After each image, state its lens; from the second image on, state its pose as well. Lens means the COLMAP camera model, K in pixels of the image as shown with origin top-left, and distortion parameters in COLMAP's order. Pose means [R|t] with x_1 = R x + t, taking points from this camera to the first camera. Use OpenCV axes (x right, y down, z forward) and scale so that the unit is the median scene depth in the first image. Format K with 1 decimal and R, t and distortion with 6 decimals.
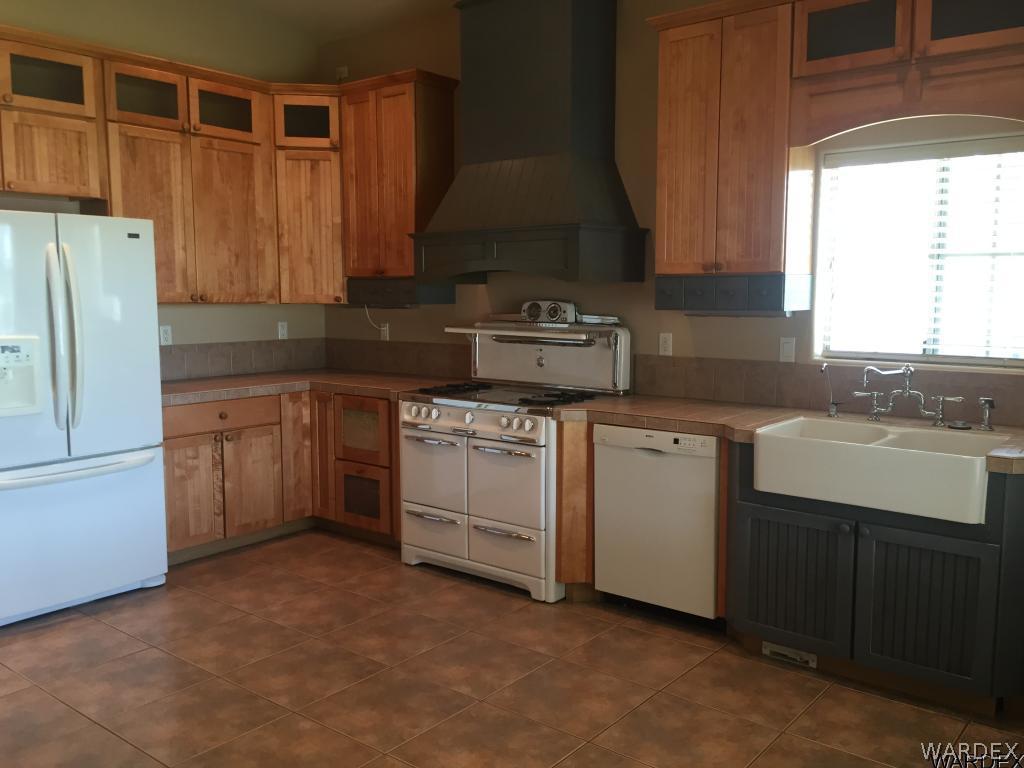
lens RADIAL K [[878.0, 0, 516.0], [0, 878.0, 383.1], [0, 0, 1]] dist [0.000056, 0.012544]
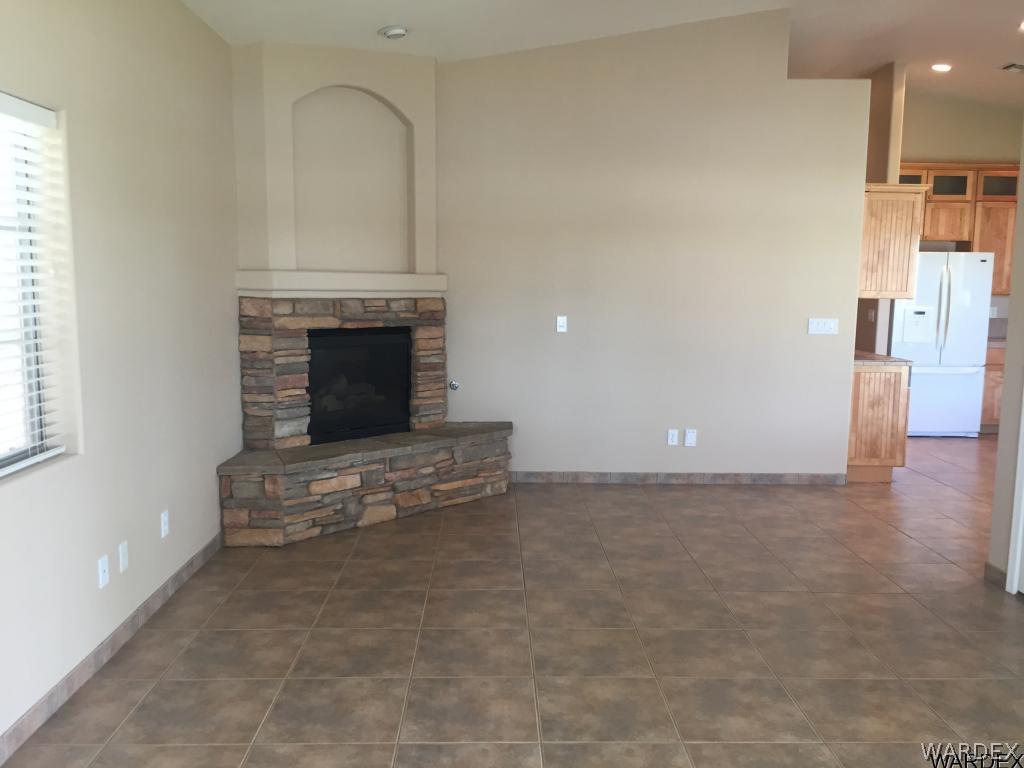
lens RADIAL K [[878.0, 0, 516.7], [0, 878.0, 387.5], [0, 0, 1]] dist [0.000056, 0.012544]
pose [[0.637295, 0.108220, -0.762983, 0.431214], [-0.094439, 0.993595, 0.062048, 0.093534], [0.764811, 0.032512, 0.643434, -1.053451]]
